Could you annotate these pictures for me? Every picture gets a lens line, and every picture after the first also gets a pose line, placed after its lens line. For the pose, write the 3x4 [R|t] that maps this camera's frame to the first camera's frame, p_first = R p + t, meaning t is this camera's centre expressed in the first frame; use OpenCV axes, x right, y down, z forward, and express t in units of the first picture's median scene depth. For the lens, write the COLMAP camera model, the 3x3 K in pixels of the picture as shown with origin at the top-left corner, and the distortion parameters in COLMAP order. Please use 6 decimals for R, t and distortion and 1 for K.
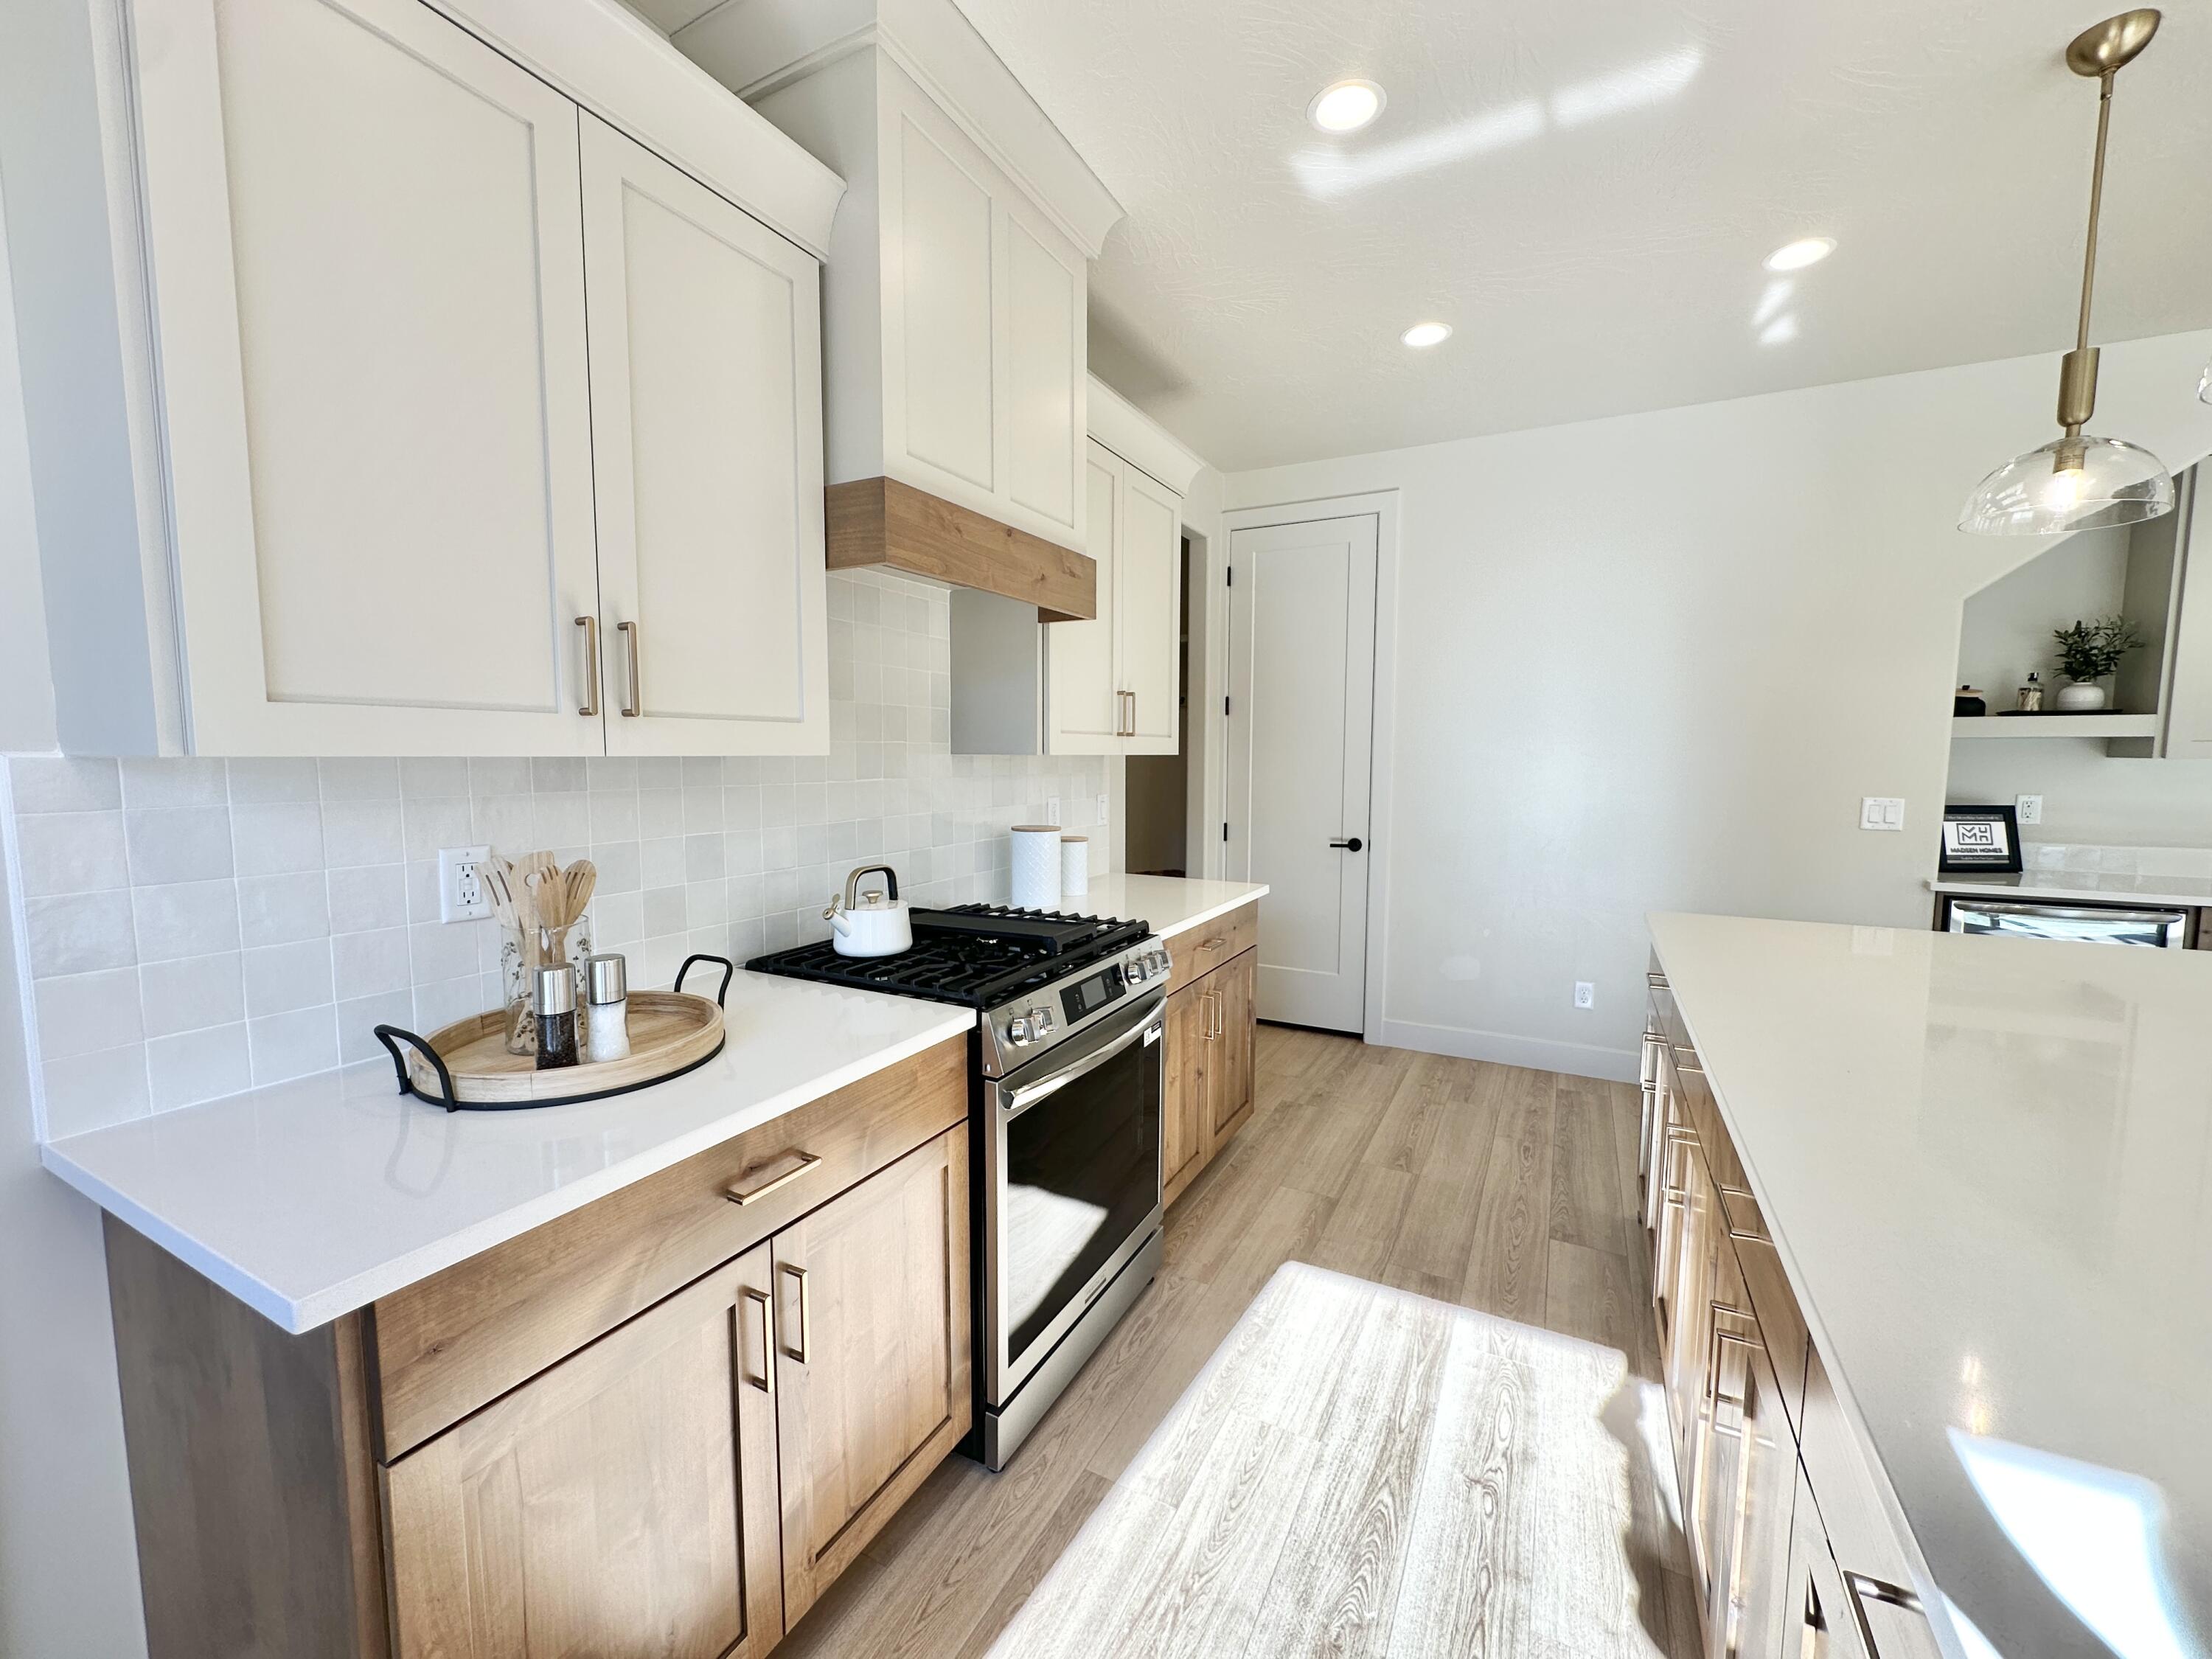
lens RADIAL K [[886.9, 0, 1106.0], [0, 886.9, 829.5], [0, 0, 1]] dist [-0.000613, 0.000621]
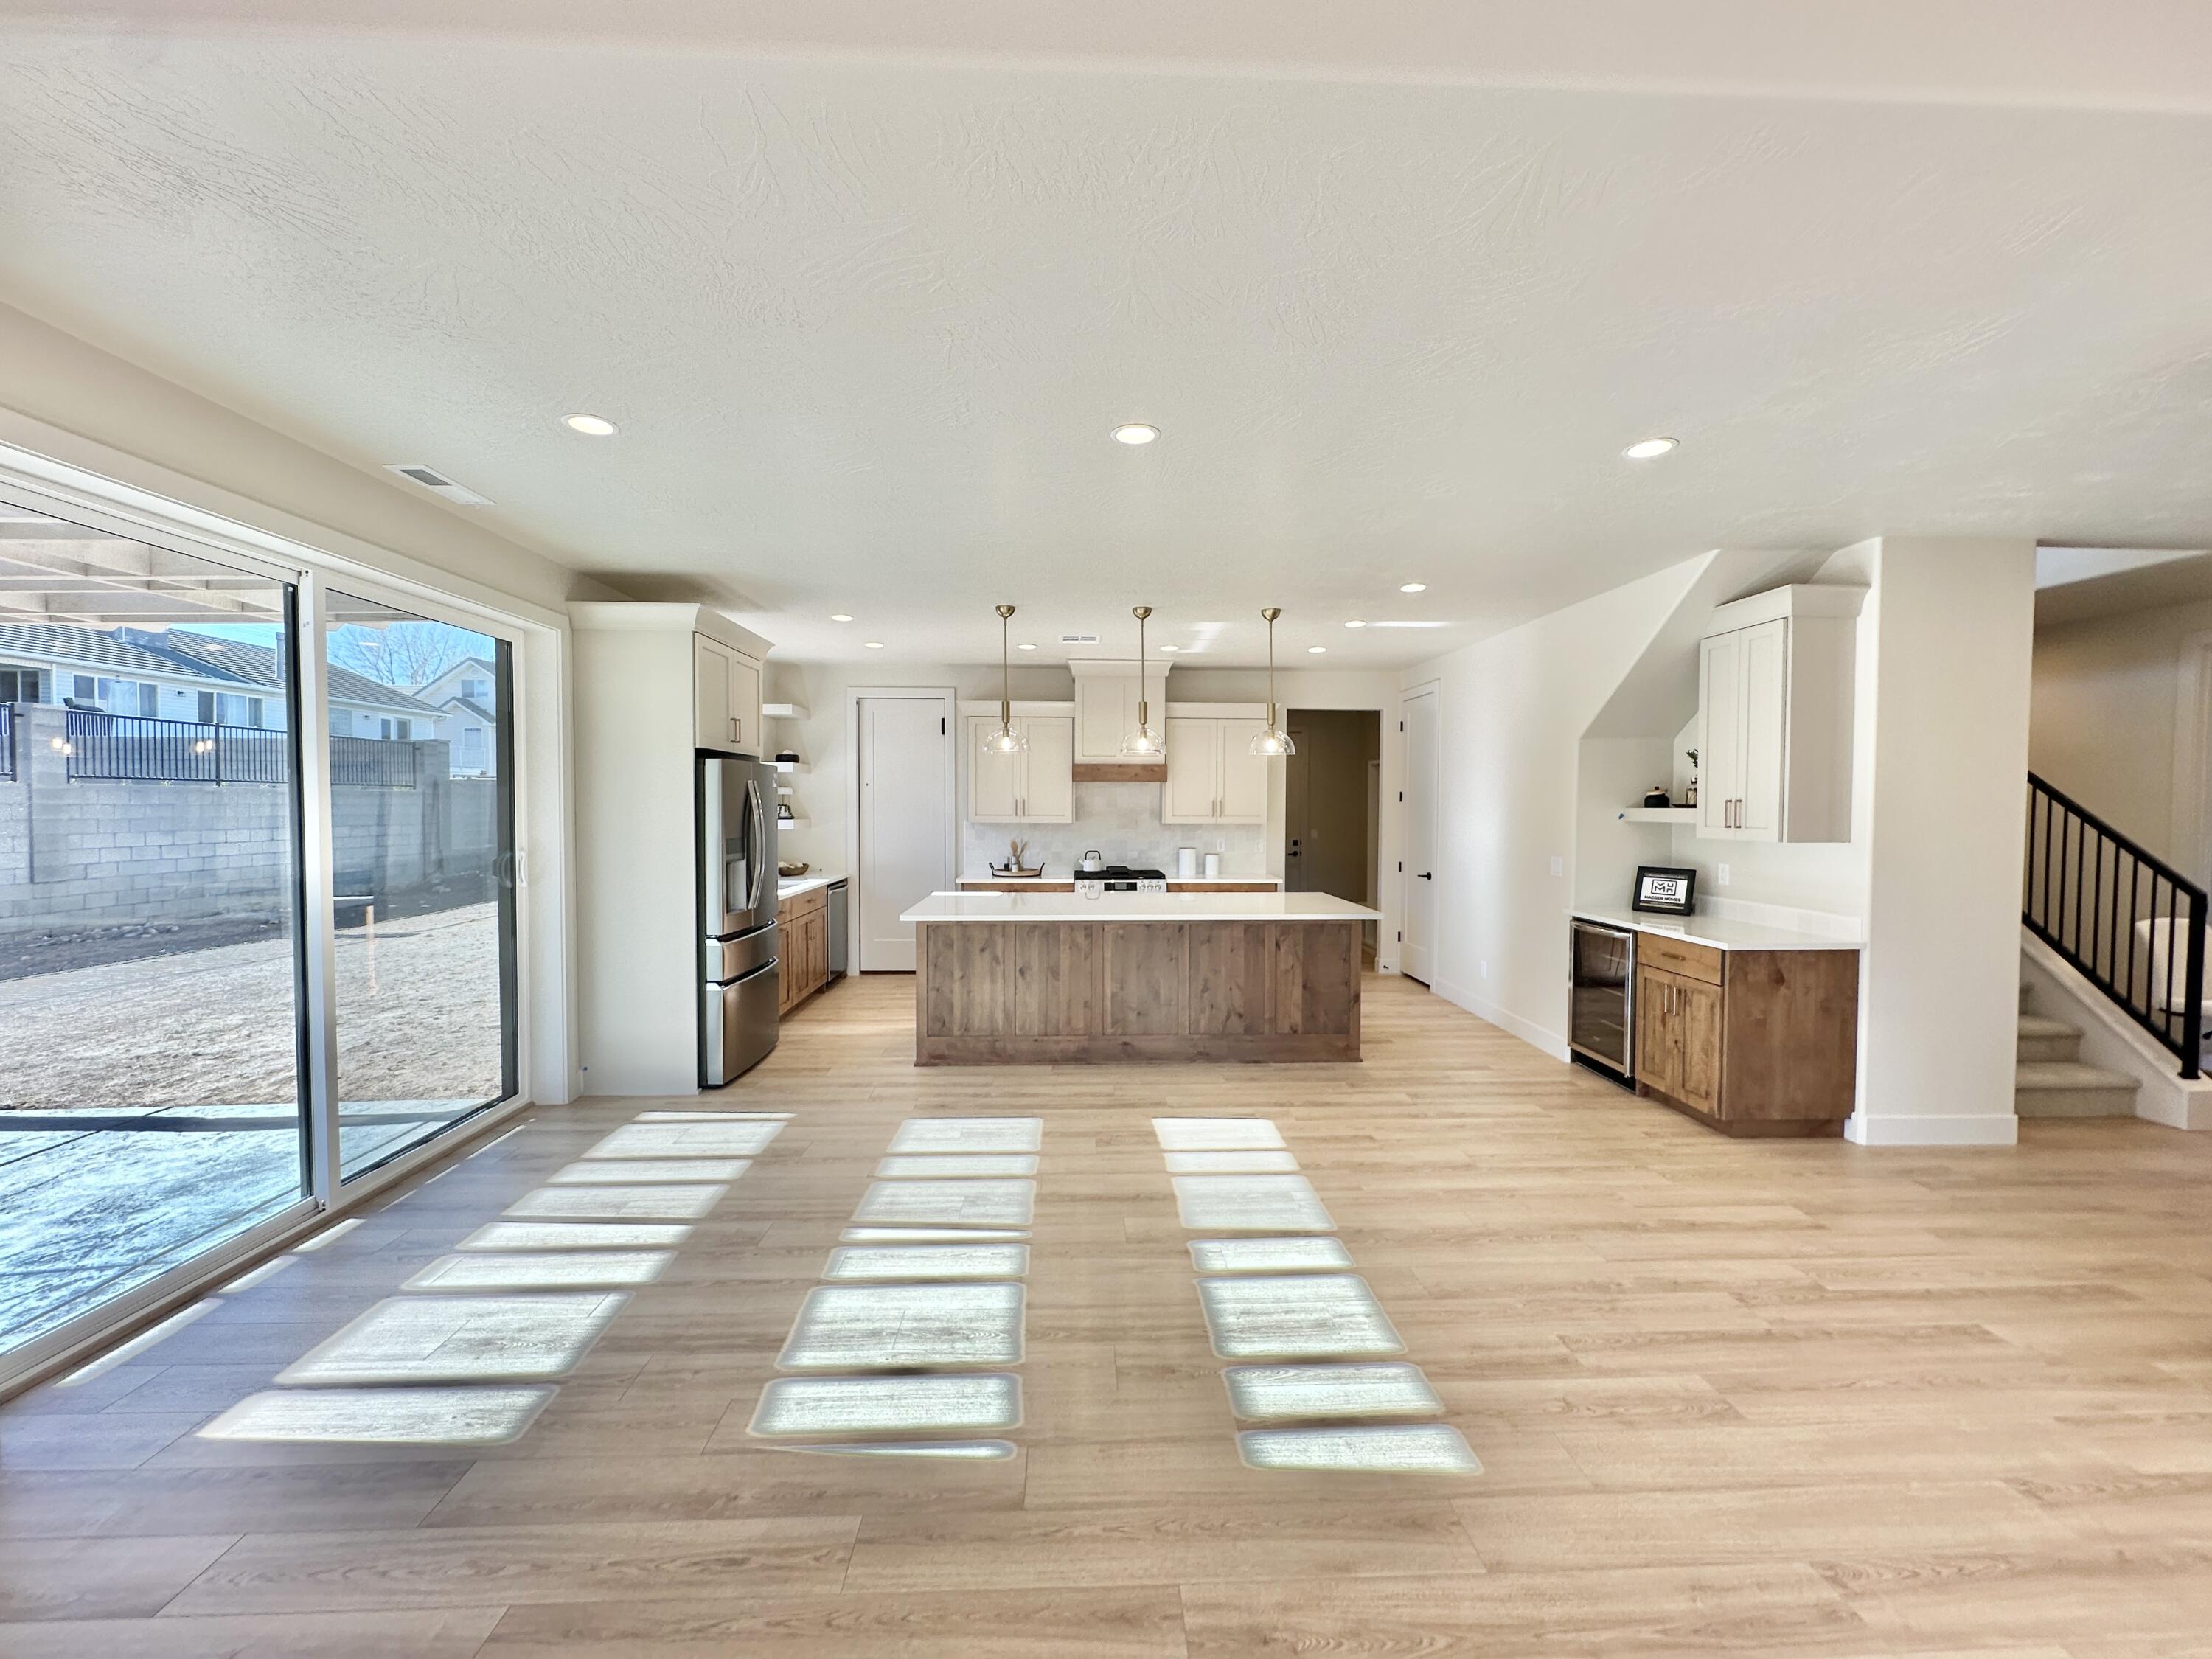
lens RADIAL K [[886.9, 0, 1106.0], [0, 886.9, 829.5], [0, 0, 1]] dist [-0.000613, 0.000621]
pose [[0.500171, 0.023515, -0.865607, 3.326916], [-0.077858, 0.996804, -0.017909, 0.015112], [0.862419, 0.076352, 0.500403, -0.997670]]
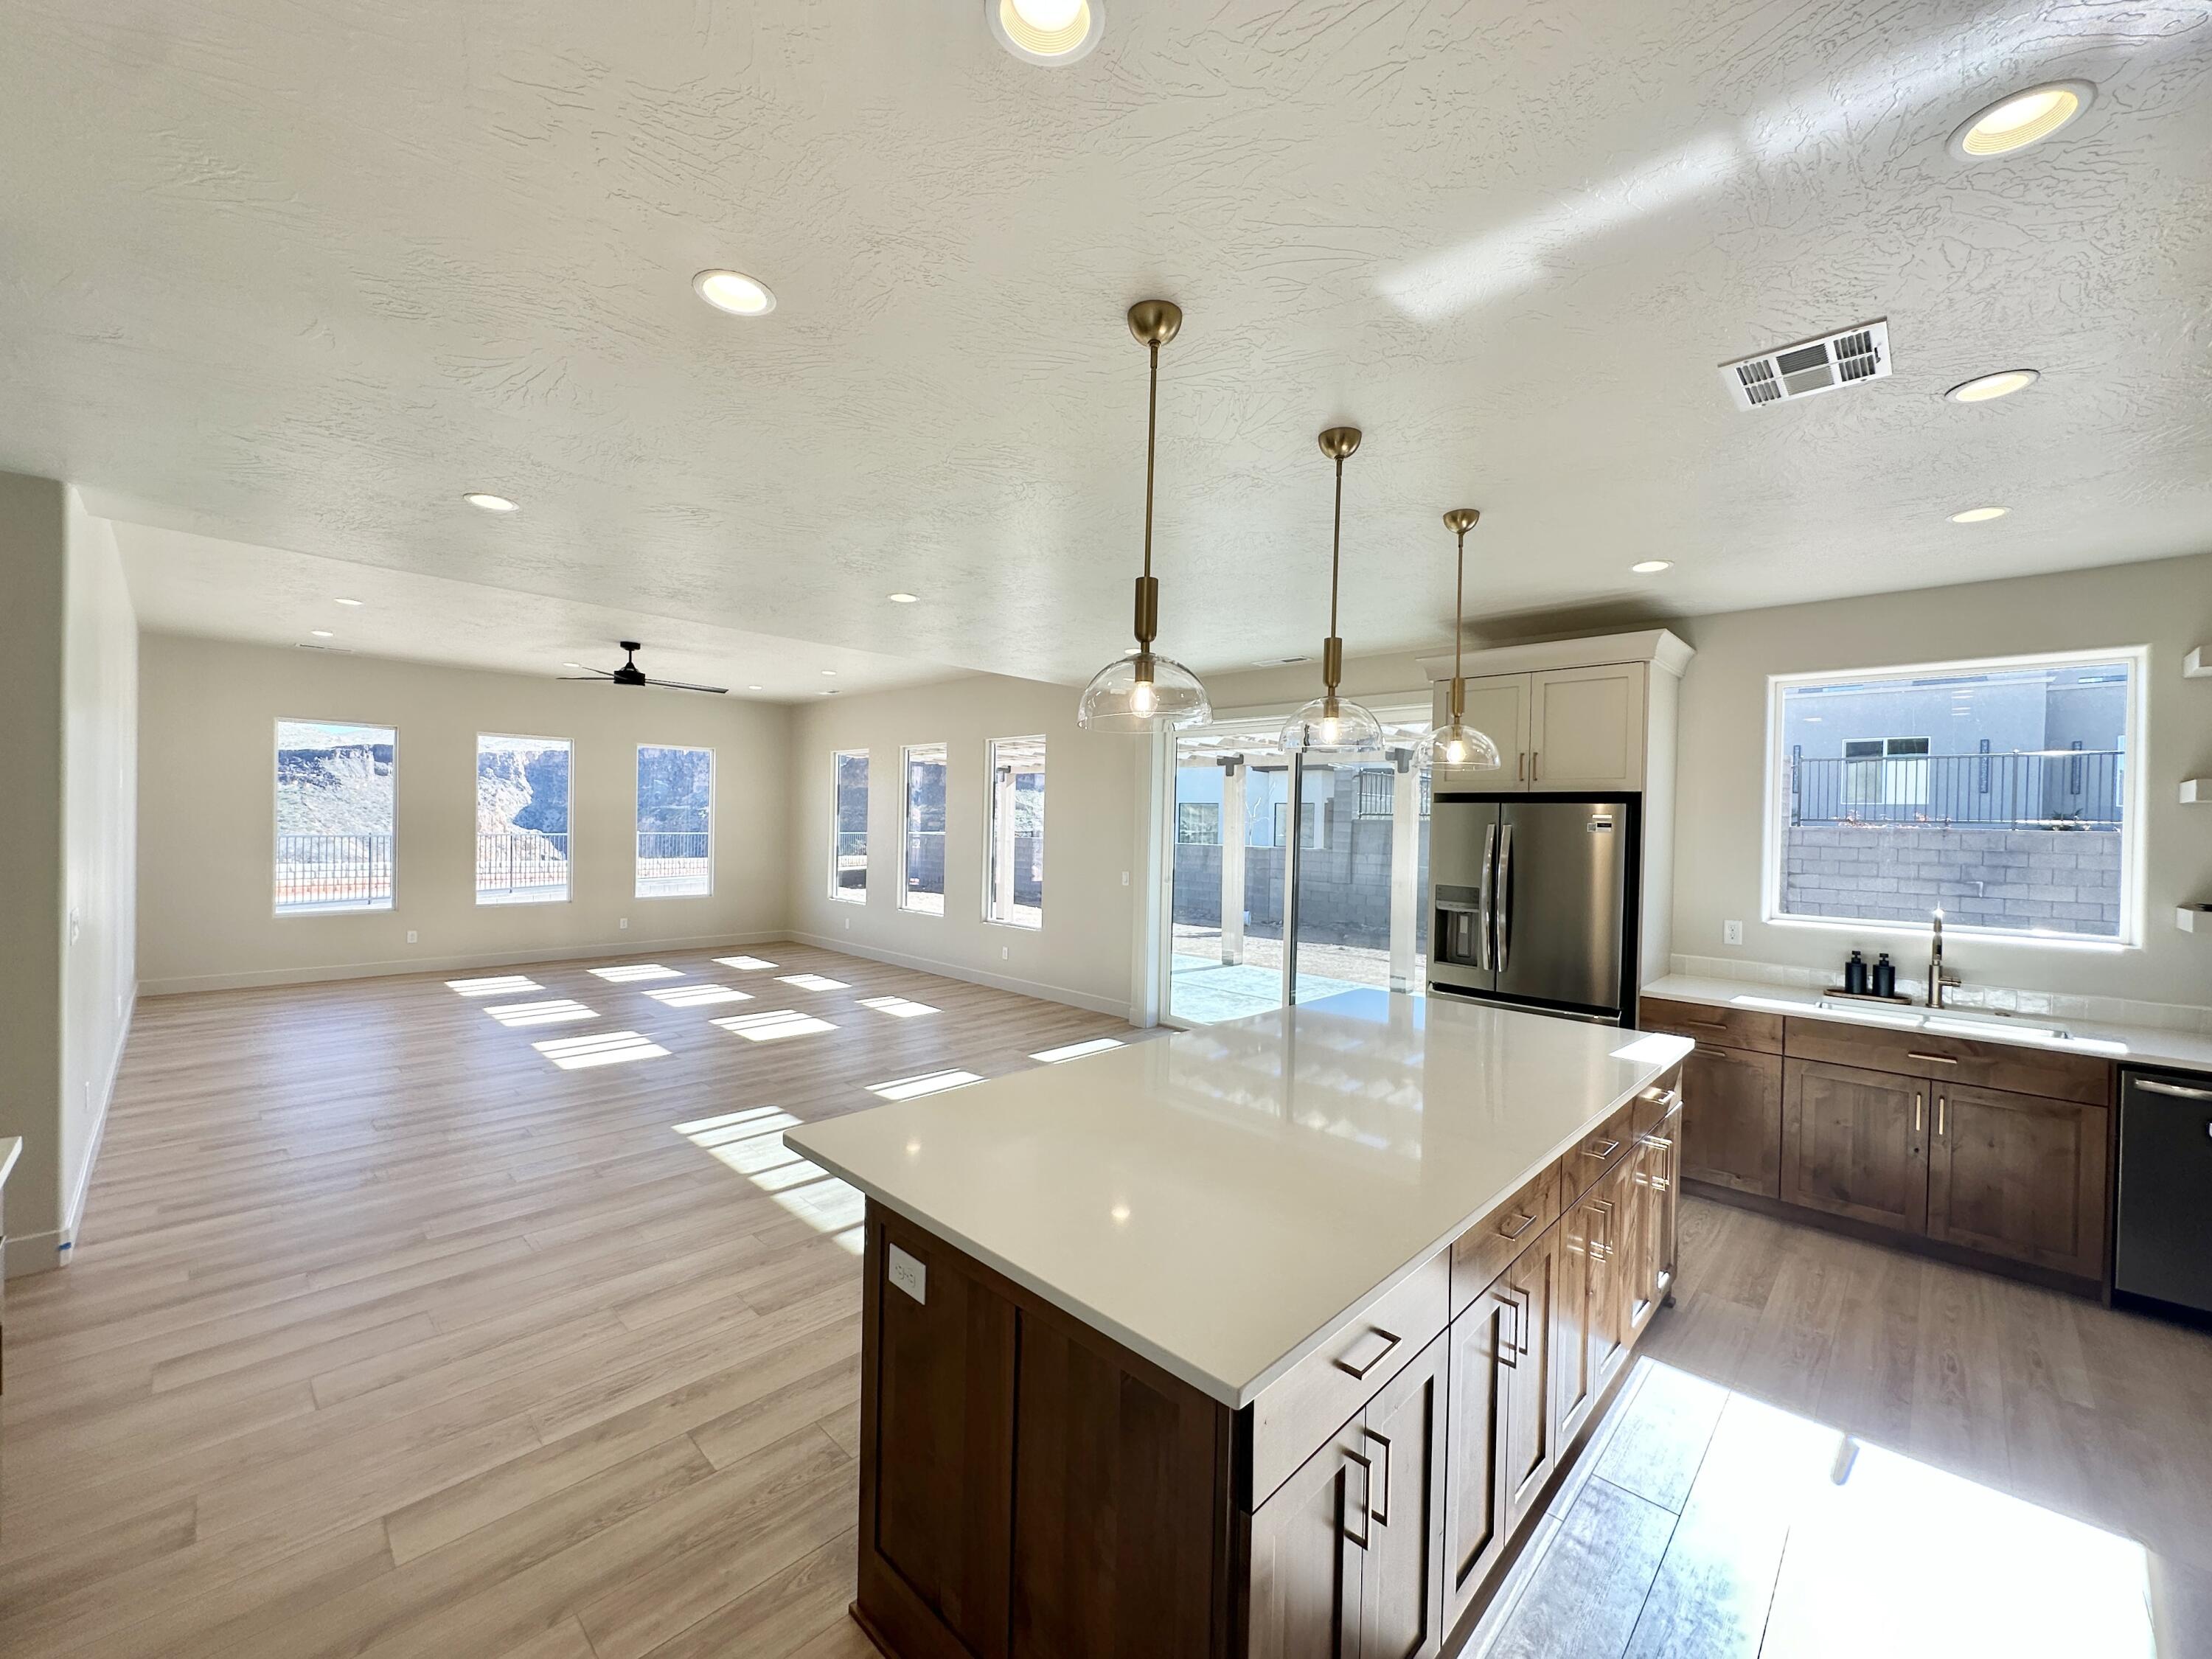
lens RADIAL K [[880.1, 0, 1104.0], [0, 880.1, 831.1], [0, 0, 1]] dist [-0.000330, 0.000028]
pose [[-0.959238, -0.025890, 0.281410, 0.775860], [0.001300, 0.995380, 0.096010, -0.305956], [-0.282596, 0.092462, -0.954772, 1.956238]]
